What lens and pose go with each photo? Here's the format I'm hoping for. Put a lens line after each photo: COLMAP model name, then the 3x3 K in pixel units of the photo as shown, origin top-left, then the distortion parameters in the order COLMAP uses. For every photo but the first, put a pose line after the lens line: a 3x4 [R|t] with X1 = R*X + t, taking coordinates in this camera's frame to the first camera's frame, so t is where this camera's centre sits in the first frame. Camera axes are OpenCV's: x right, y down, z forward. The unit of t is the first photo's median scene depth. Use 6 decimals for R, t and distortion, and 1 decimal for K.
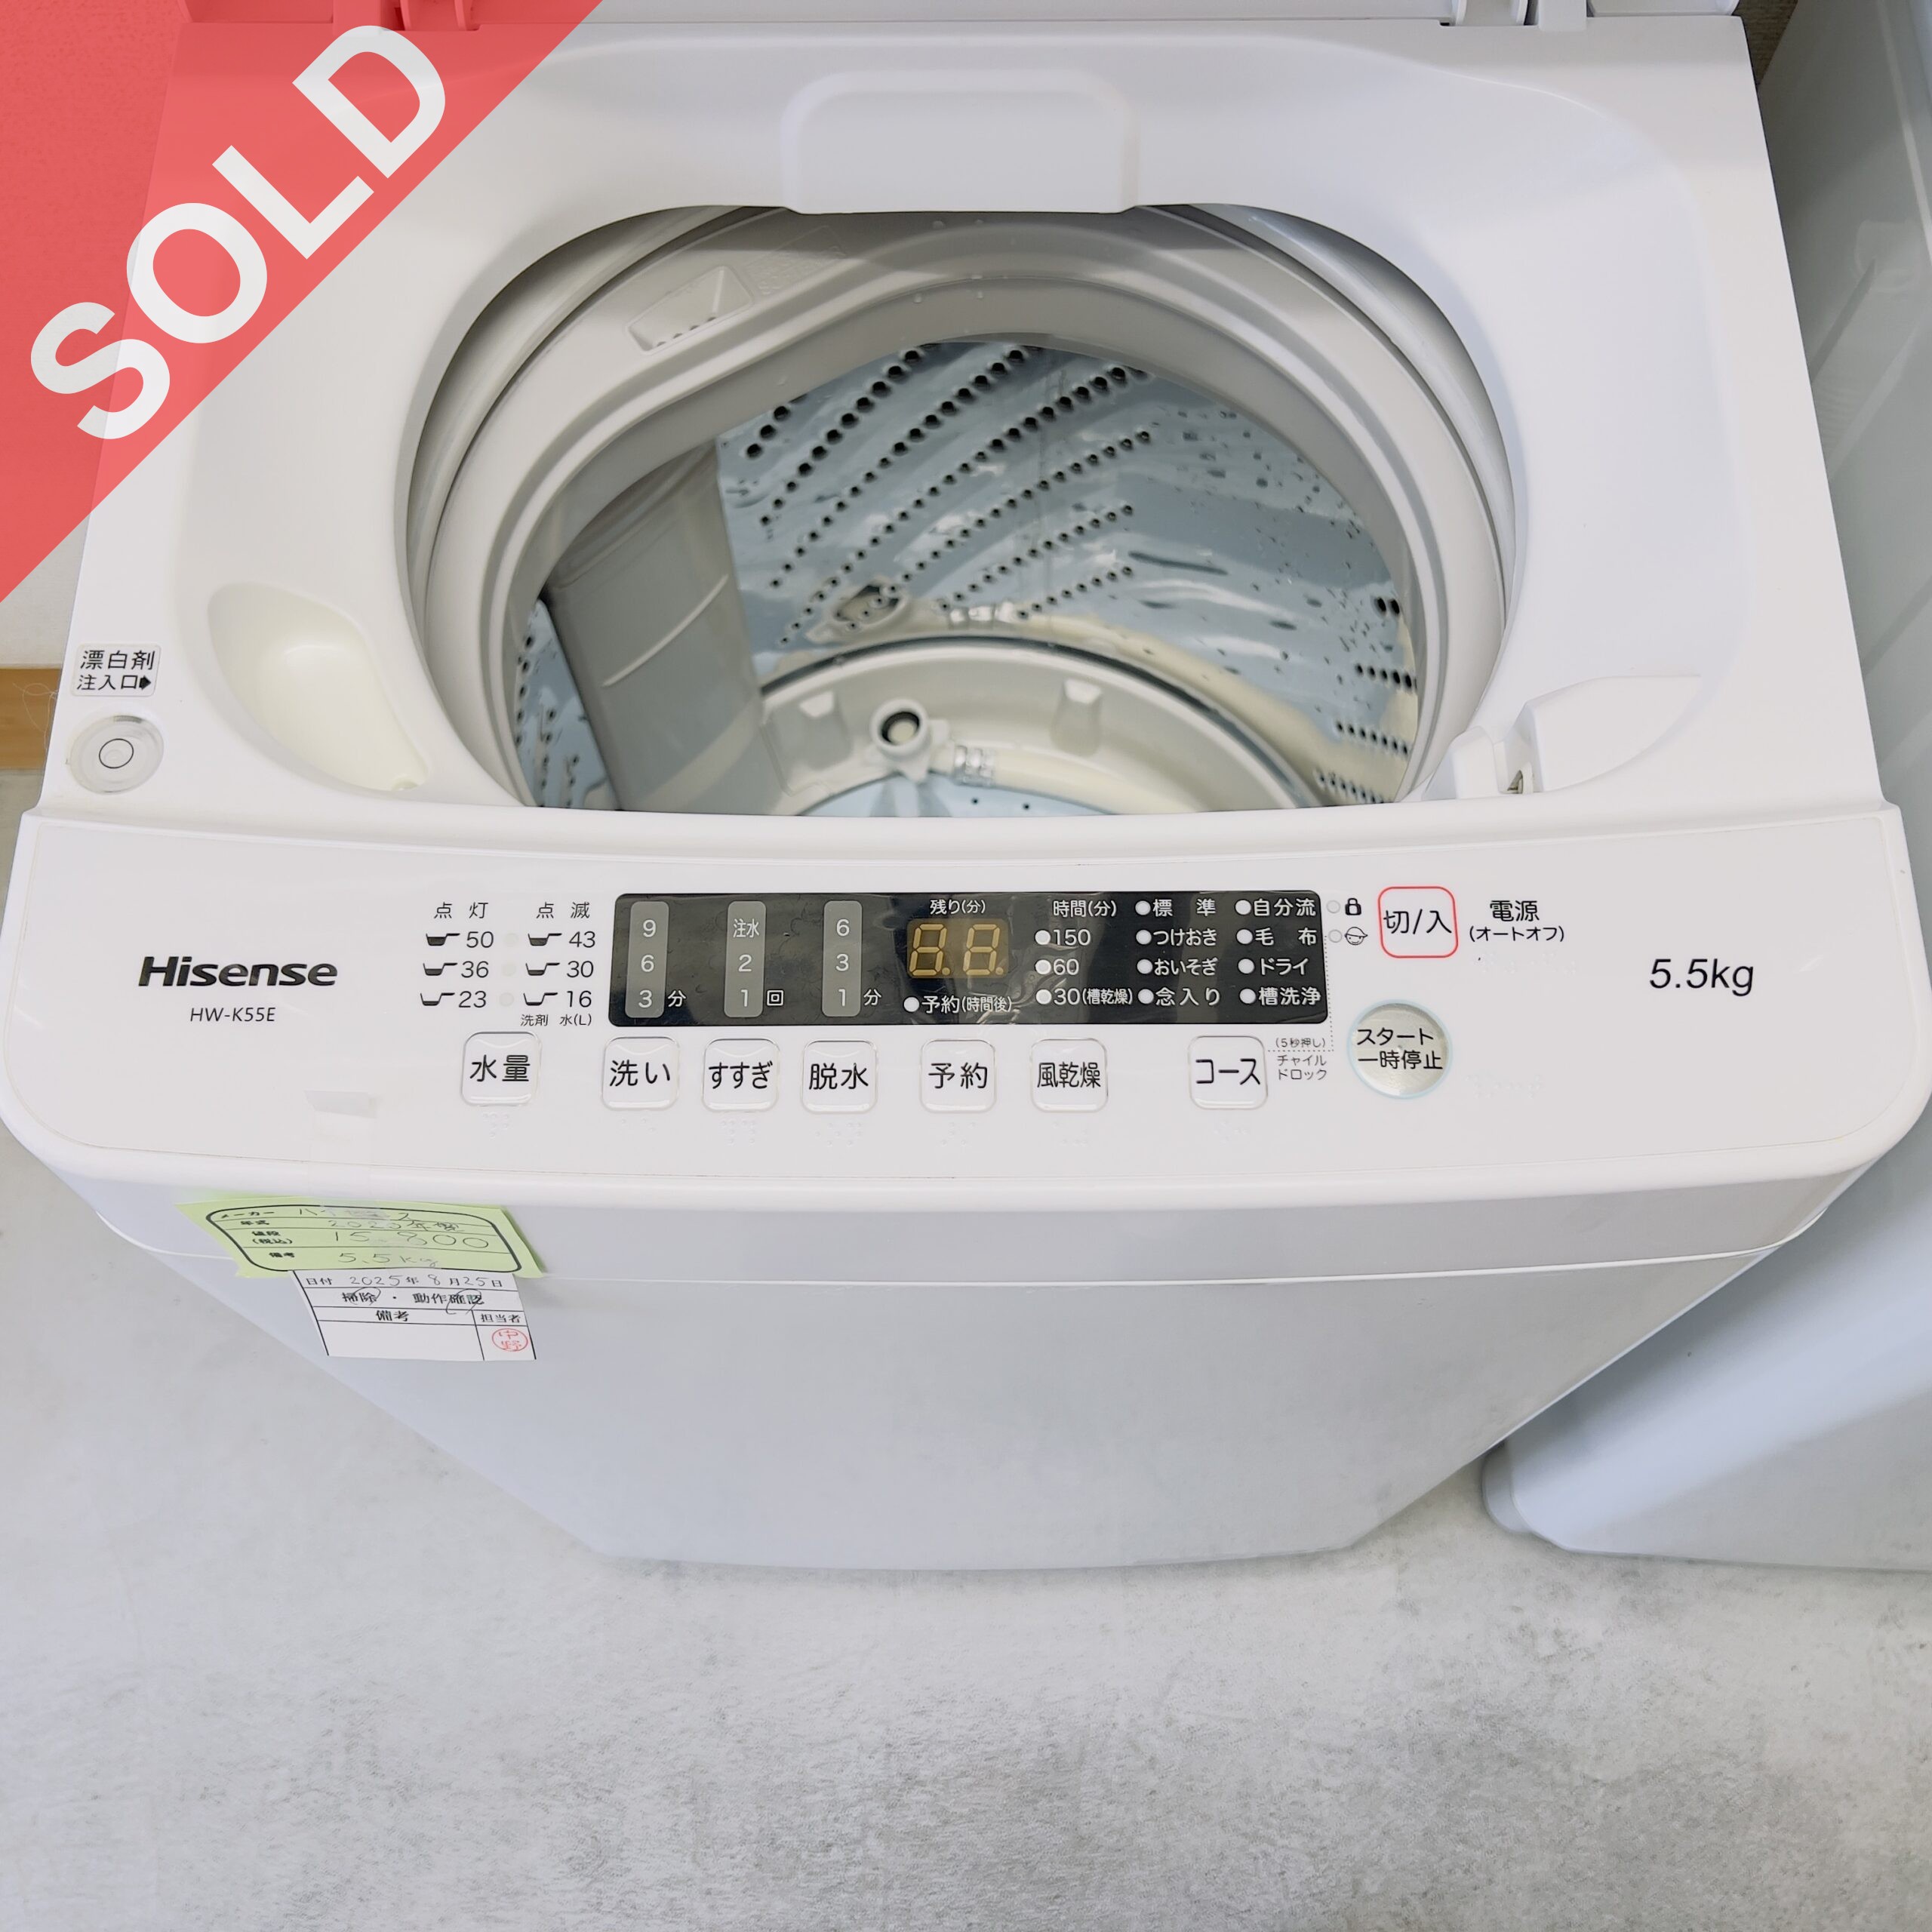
lens RADIAL K [[1977.9, 0, 961.2], [0, 1977.9, 974.8], [0, 0, 1]] dist [0.029699, 0.000000]
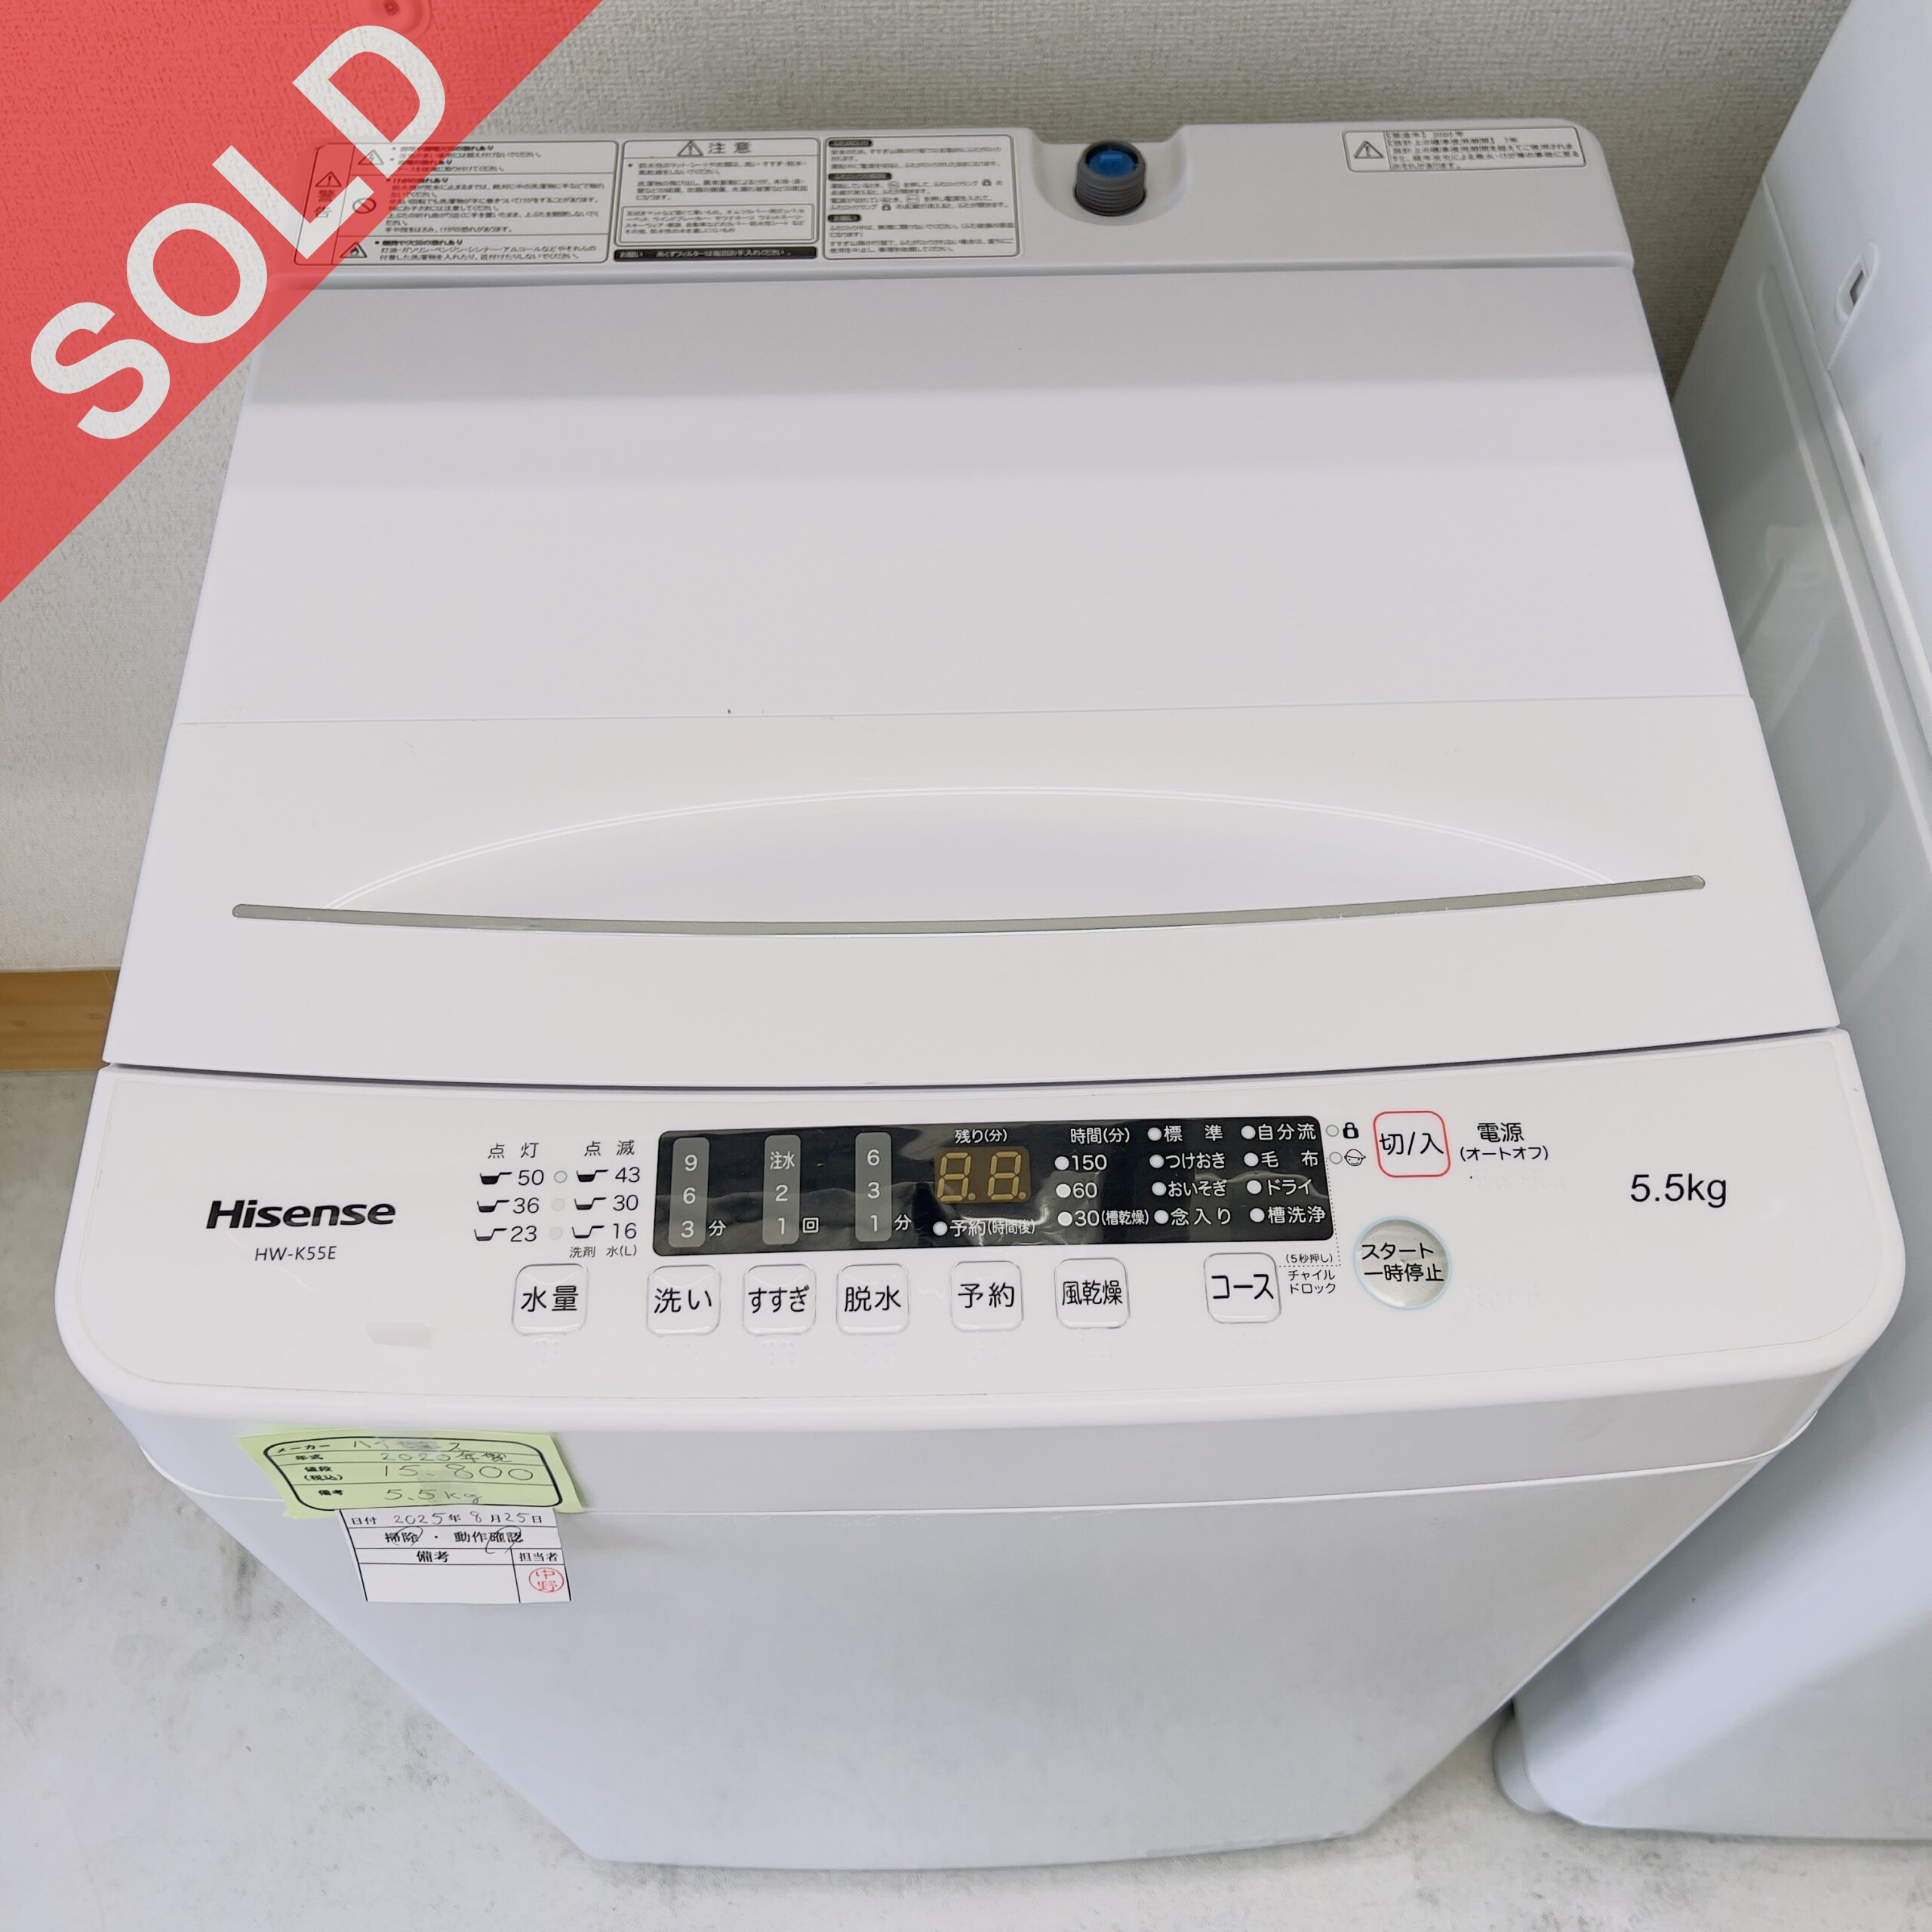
lens RADIAL K [[1977.9, 0, 964.3], [0, 1977.9, 983.3], [0, 0, 1]] dist [0.029699, 0.000000]
pose [[0.999663, -0.017770, 0.018916, -0.027225], [0.020398, 0.988583, -0.149289, 0.039067], [-0.016047, 0.149624, 0.988613, -0.061542]]
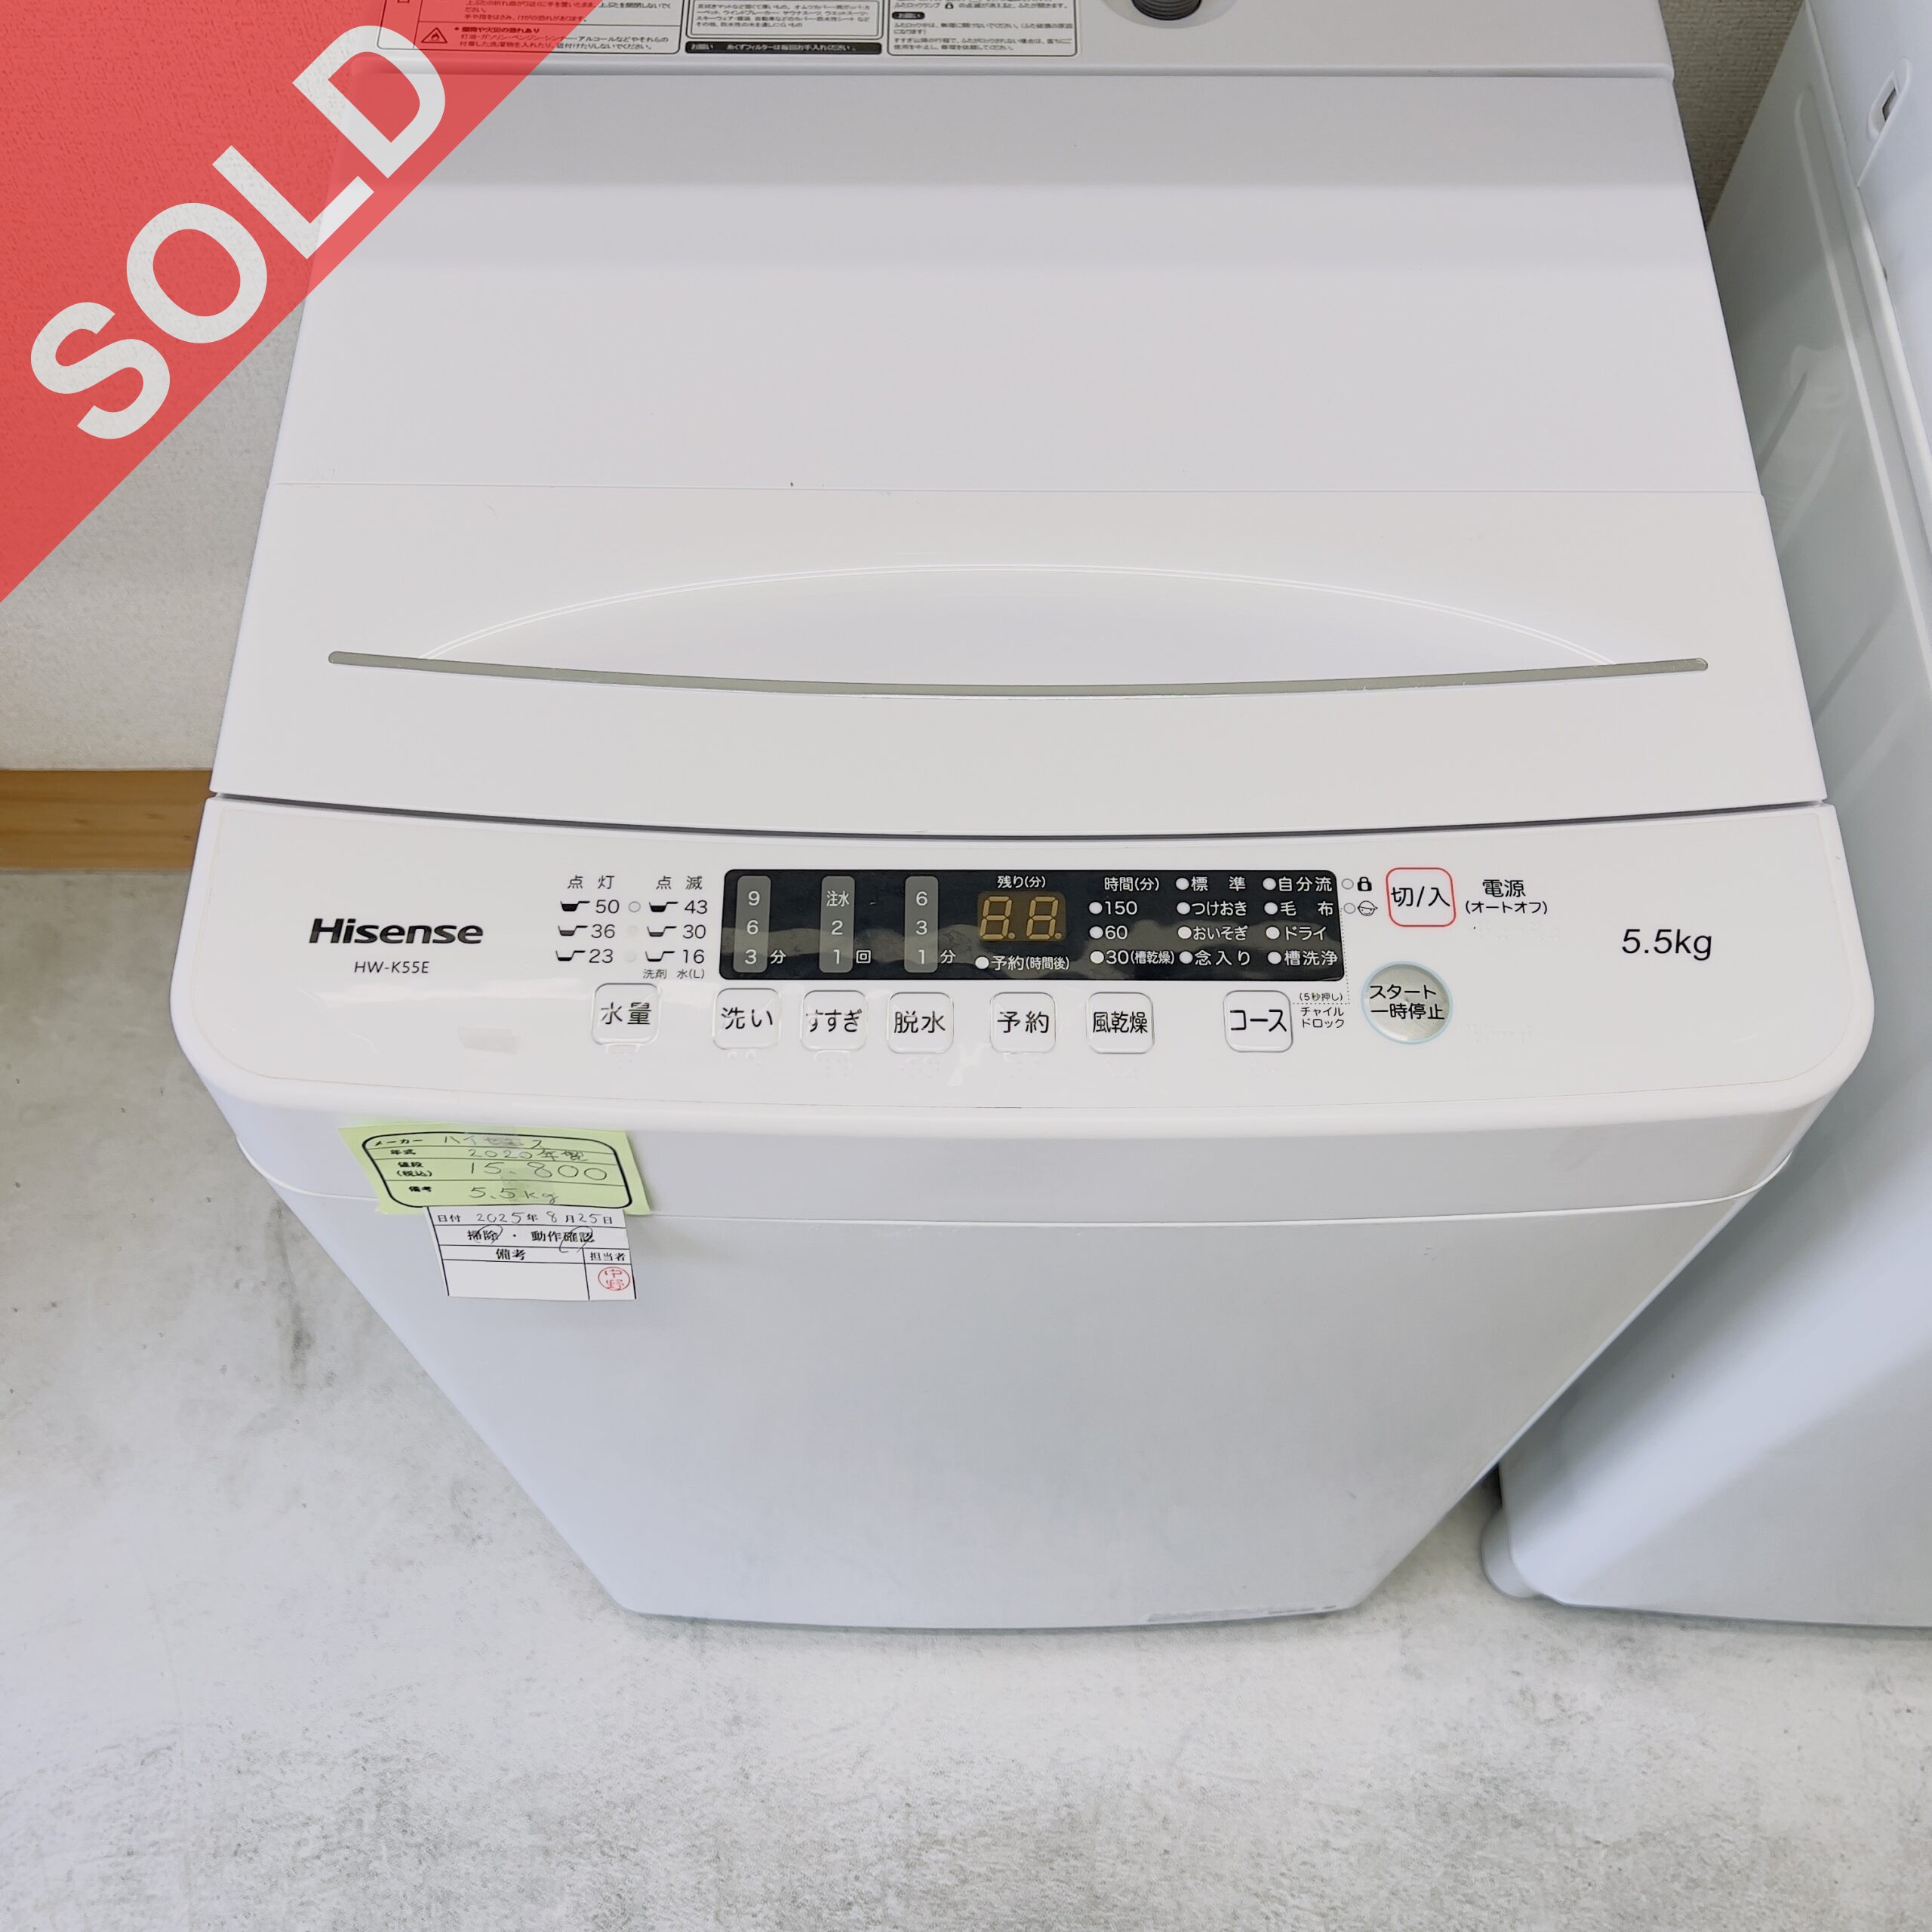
lens RADIAL K [[1977.9, 0, 967.5], [0, 1977.9, 967.7], [0, 0, 1]] dist [0.029699, 0.000000]
pose [[0.999932, 0.006883, 0.009437, -0.040826], [-0.005999, 0.995866, -0.090635, 0.111482], [-0.010022, 0.090573, 0.995839, -0.132031]]
